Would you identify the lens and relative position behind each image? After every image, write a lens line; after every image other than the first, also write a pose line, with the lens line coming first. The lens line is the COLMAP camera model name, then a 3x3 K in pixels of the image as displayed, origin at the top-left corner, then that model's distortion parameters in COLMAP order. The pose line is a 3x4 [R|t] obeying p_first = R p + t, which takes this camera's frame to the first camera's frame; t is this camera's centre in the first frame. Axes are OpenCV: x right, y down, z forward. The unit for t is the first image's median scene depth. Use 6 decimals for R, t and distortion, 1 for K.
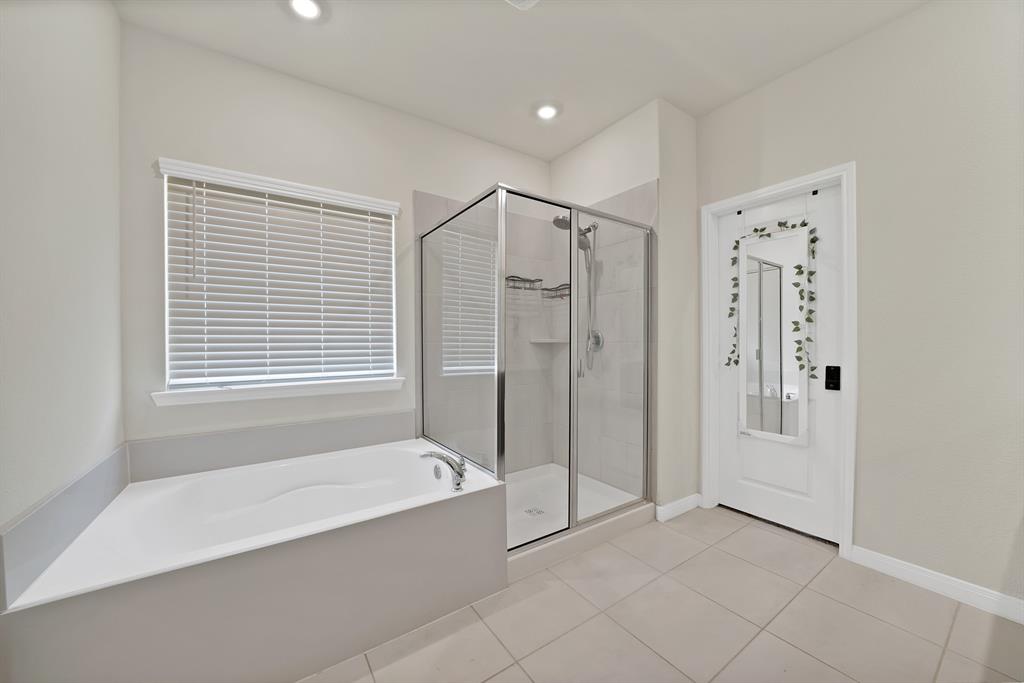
lens RADIAL K [[372.9, 0, 515.4], [0, 372.9, 344.4], [0, 0, 1]] dist [-0.012593, -0.000040]
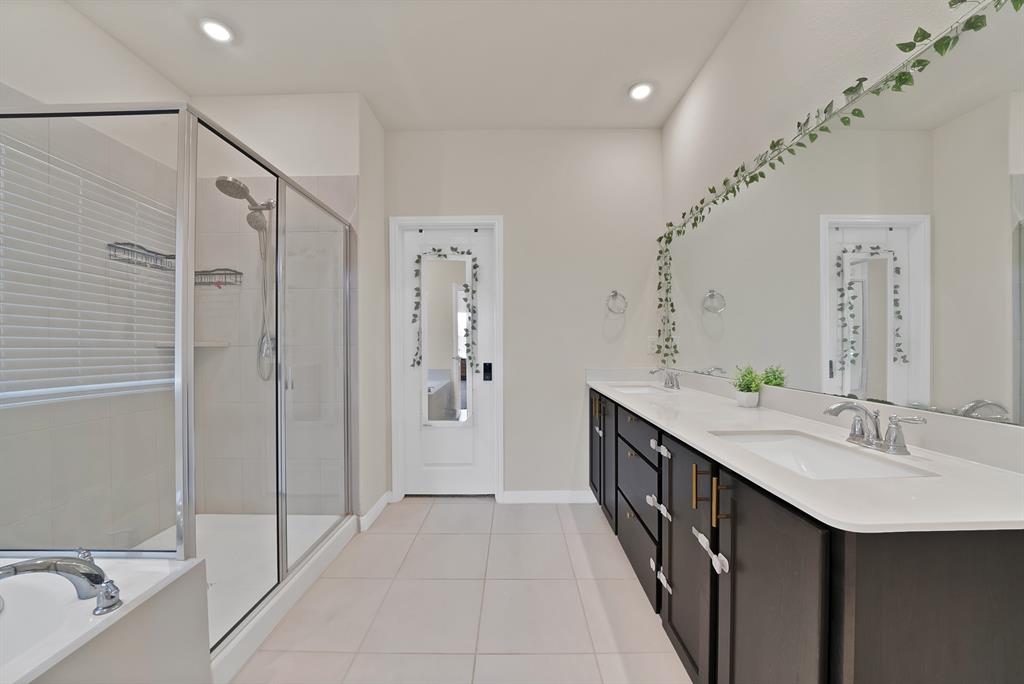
lens RADIAL K [[372.9, 0, 511.4], [0, 372.9, 343.5], [0, 0, 1]] dist [-0.012593, -0.000040]
pose [[0.586163, 0.002153, 0.810190, -0.164447], [0.008763, 0.999921, -0.008997, 0.001240], [-0.810146, 0.012373, 0.586098, 0.119511]]
